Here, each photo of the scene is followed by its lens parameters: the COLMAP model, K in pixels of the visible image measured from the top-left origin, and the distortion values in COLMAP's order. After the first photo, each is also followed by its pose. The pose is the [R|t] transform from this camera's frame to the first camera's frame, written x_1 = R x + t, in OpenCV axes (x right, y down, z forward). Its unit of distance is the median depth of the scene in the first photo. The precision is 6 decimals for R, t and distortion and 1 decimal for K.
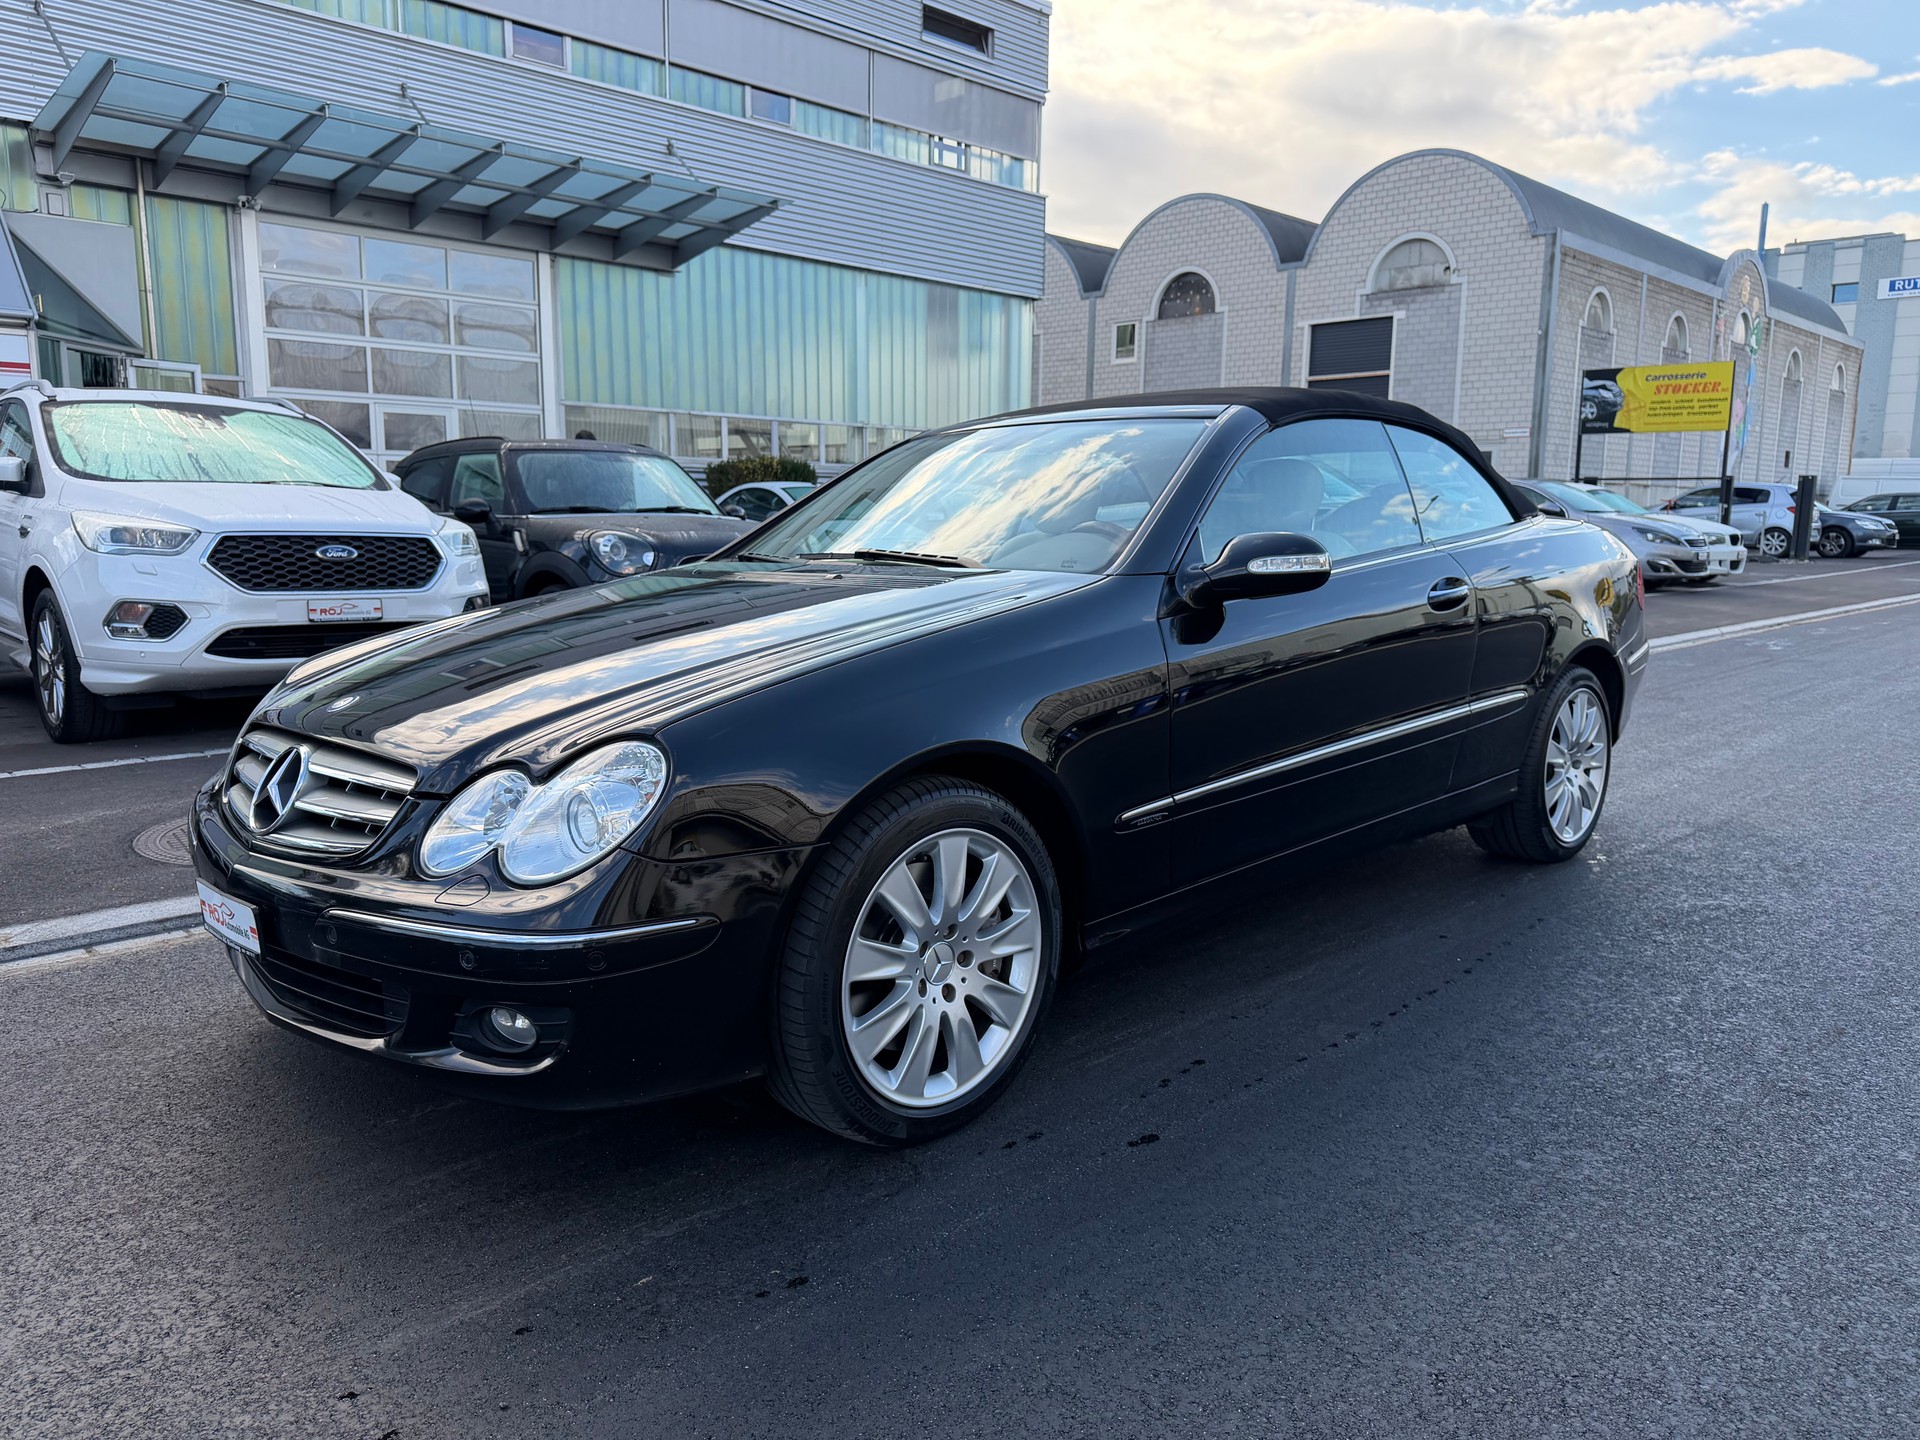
lens RADIAL K [[1365.5, 0, 946.2], [0, 1365.5, 736.0], [0, 0, 1]] dist [0.019816, -0.027317]
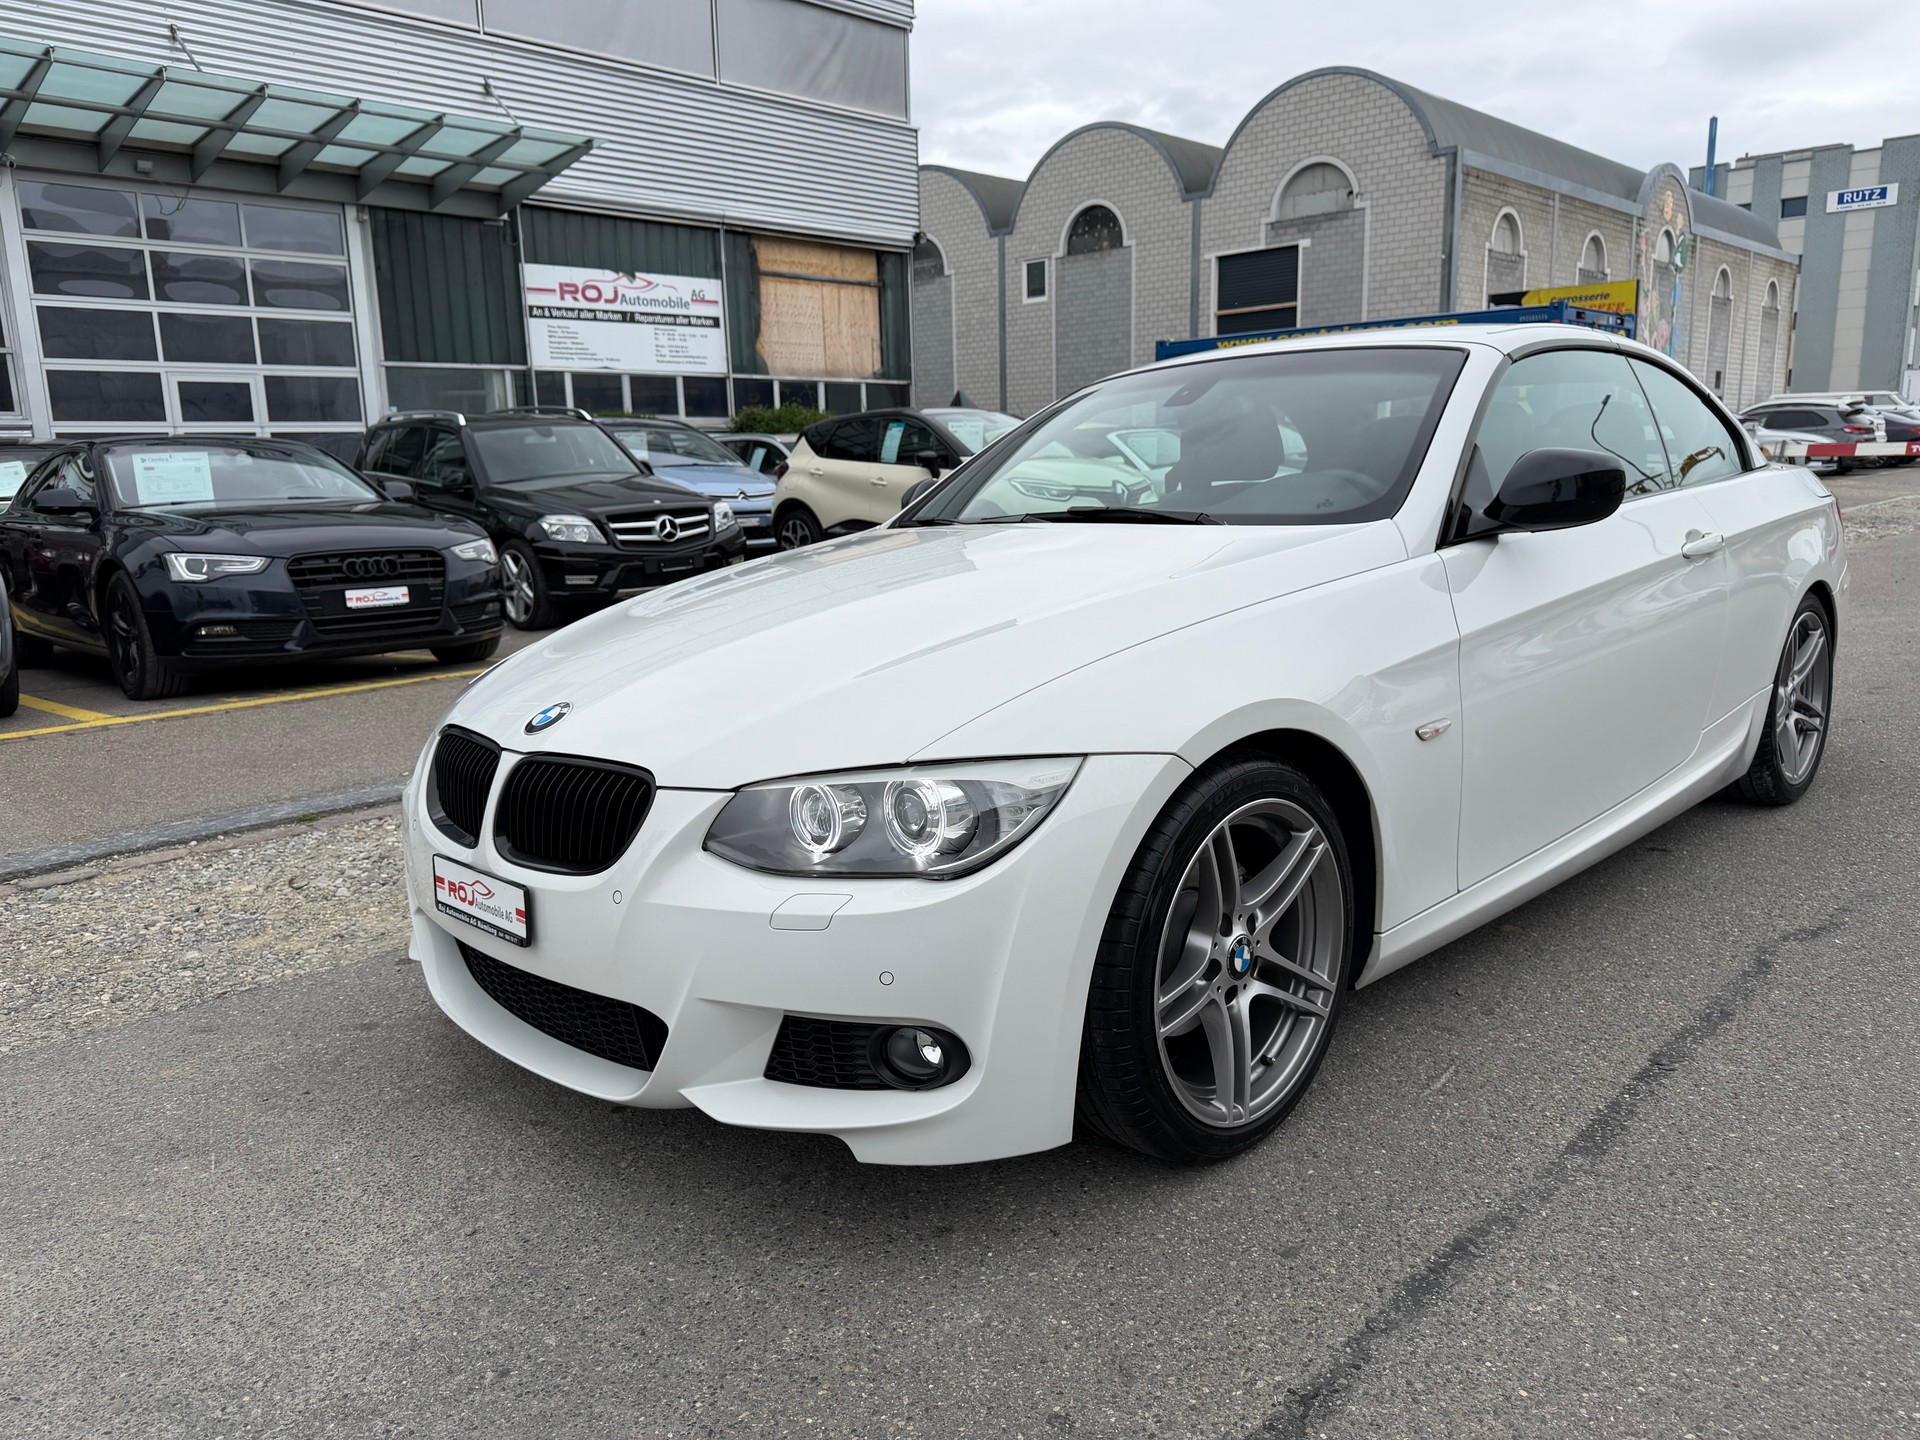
lens RADIAL K [[1365.5, 0, 964.5], [0, 1365.5, 742.6], [0, 0, 1]] dist [0.019816, -0.027317]
pose [[0.999084, -0.038311, 0.019058, 0.061688], [0.037477, 0.998400, 0.042336, -0.004969], [-0.020649, -0.041583, 0.998922, 0.023365]]
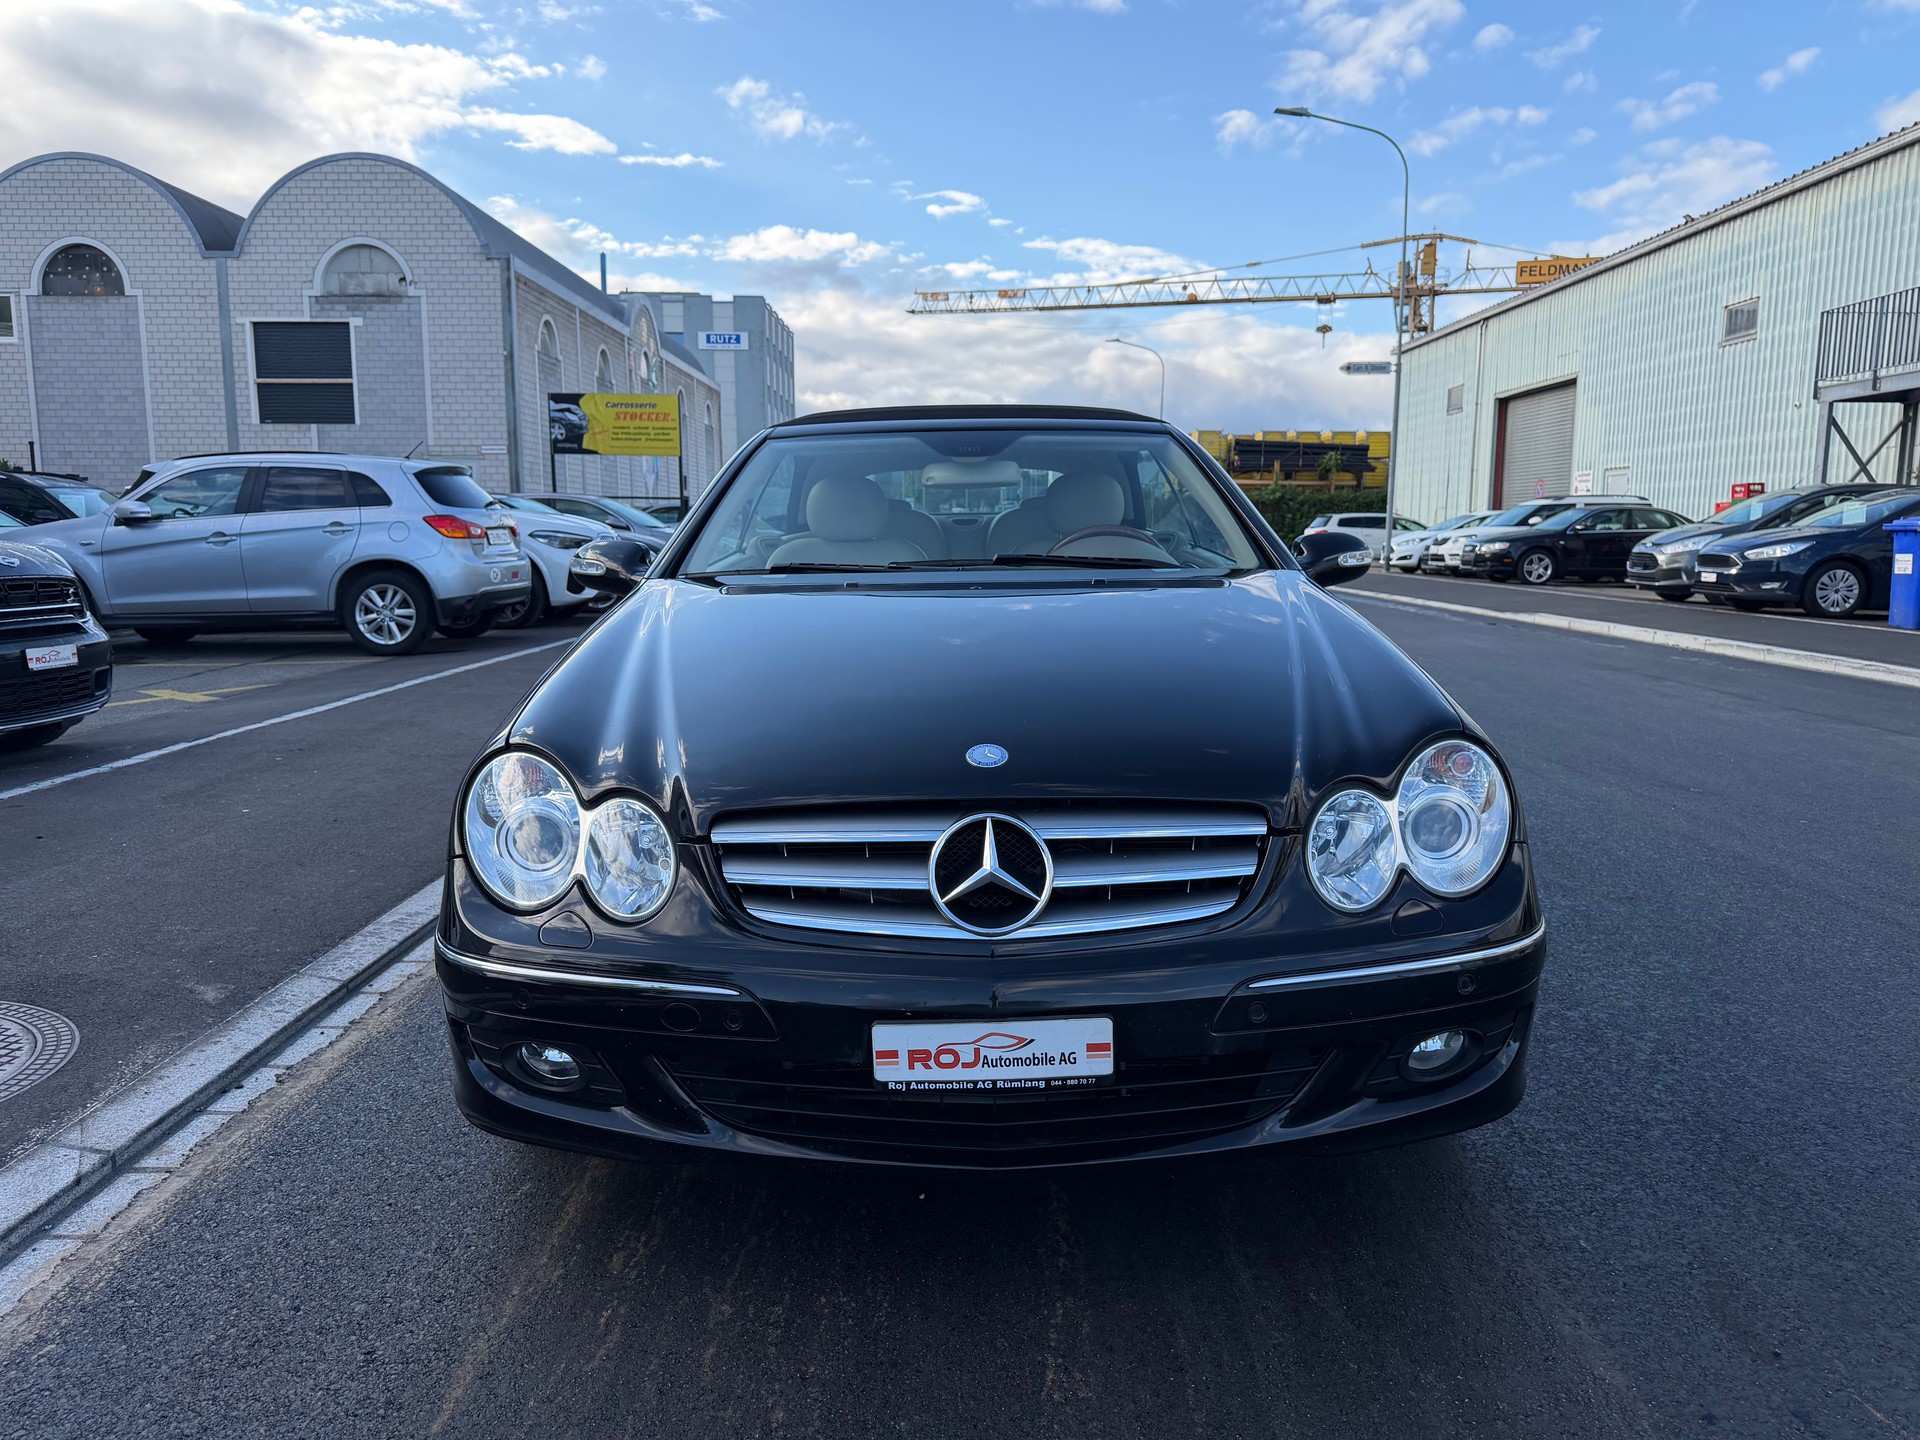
lens RADIAL K [[1365.5, 0, 956.1], [0, 1365.5, 738.7], [0, 0, 1]] dist [0.019816, -0.027317]
pose [[0.704591, -0.108594, 0.701256, -0.082159], [0.115166, 0.992619, 0.038000, -0.005506], [-0.700206, 0.053987, 0.711896, 0.039745]]
